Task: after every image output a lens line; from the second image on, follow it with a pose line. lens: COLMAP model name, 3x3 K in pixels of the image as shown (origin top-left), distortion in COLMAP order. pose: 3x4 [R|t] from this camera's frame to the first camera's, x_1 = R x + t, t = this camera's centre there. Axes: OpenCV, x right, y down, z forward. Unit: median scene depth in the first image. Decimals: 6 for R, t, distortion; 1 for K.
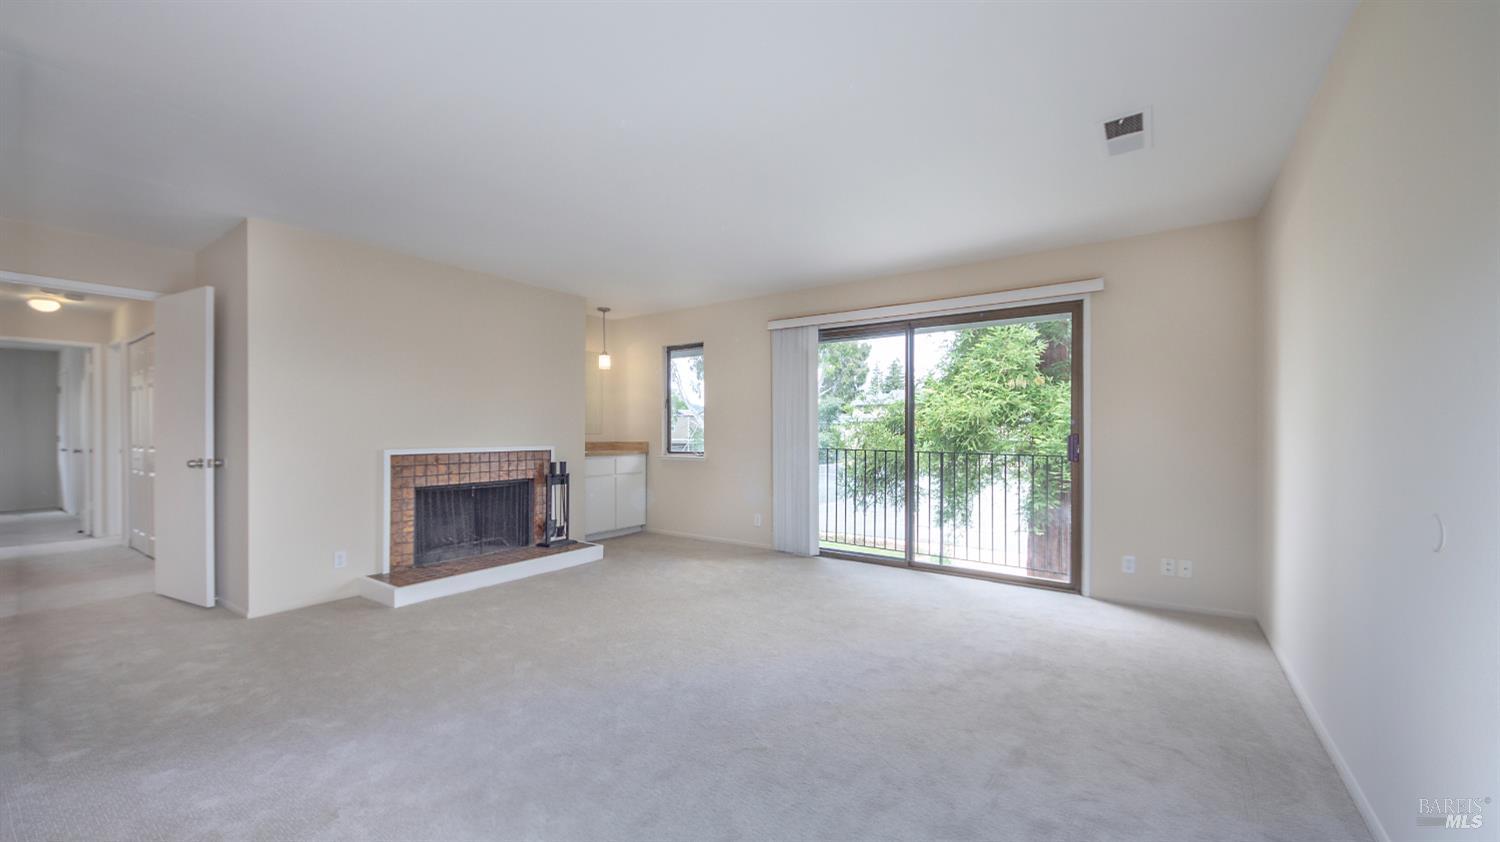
lens RADIAL K [[572.6, 0, 748.0], [0, 572.6, 434.9], [0, 0, 1]] dist [0.021972, -0.000115]
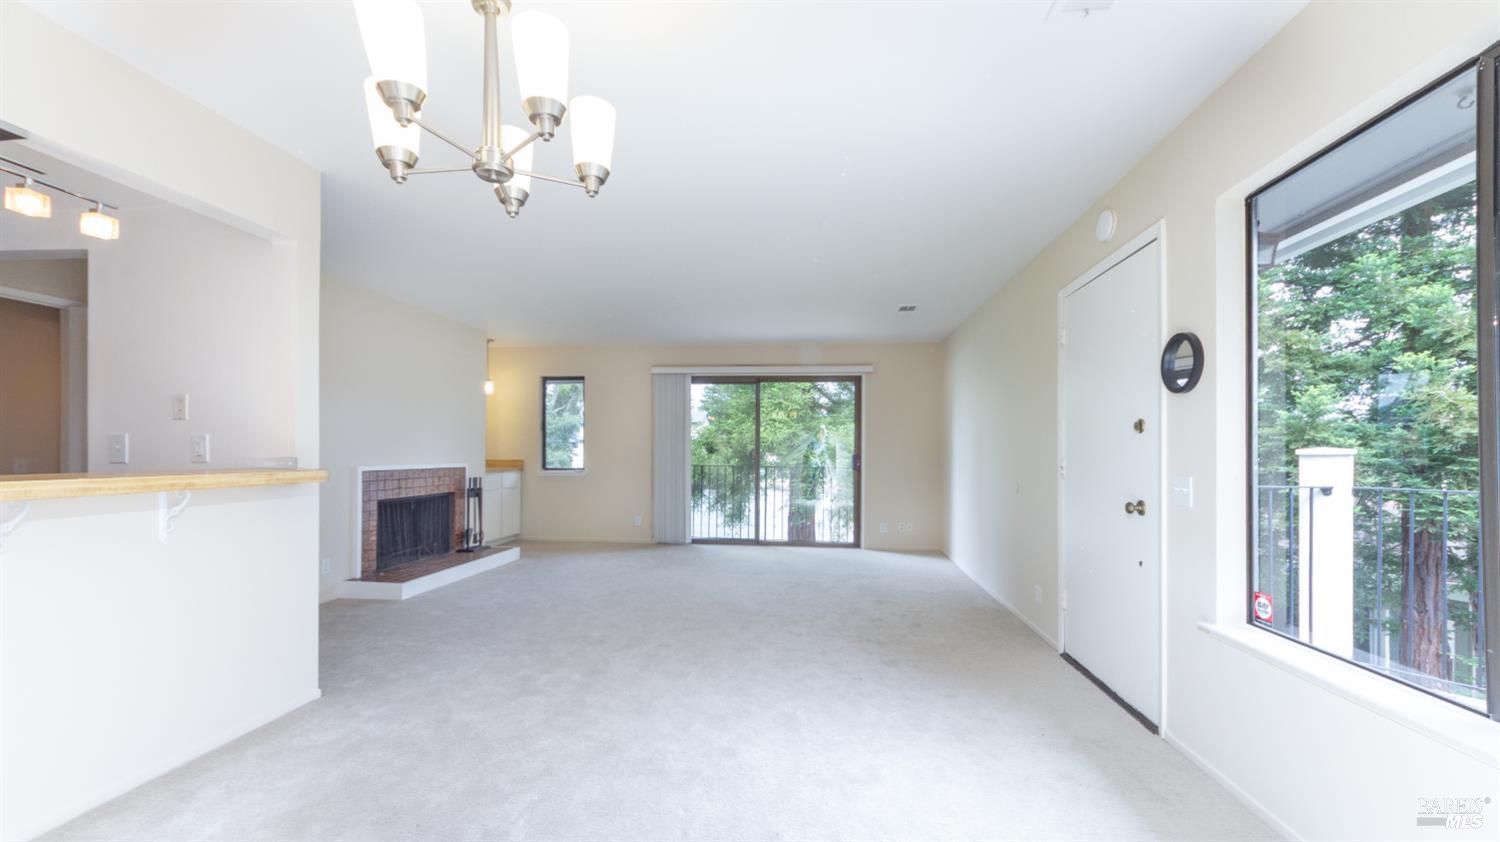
lens RADIAL K [[572.6, 0, 764.9], [0, 572.6, 448.3], [0, 0, 1]] dist [0.021972, -0.000115]
pose [[0.877973, 0.008186, 0.478640, -0.393485], [-0.003355, 0.999934, -0.010948, 0.000646], [-0.478699, 0.008006, 0.877943, -0.288155]]
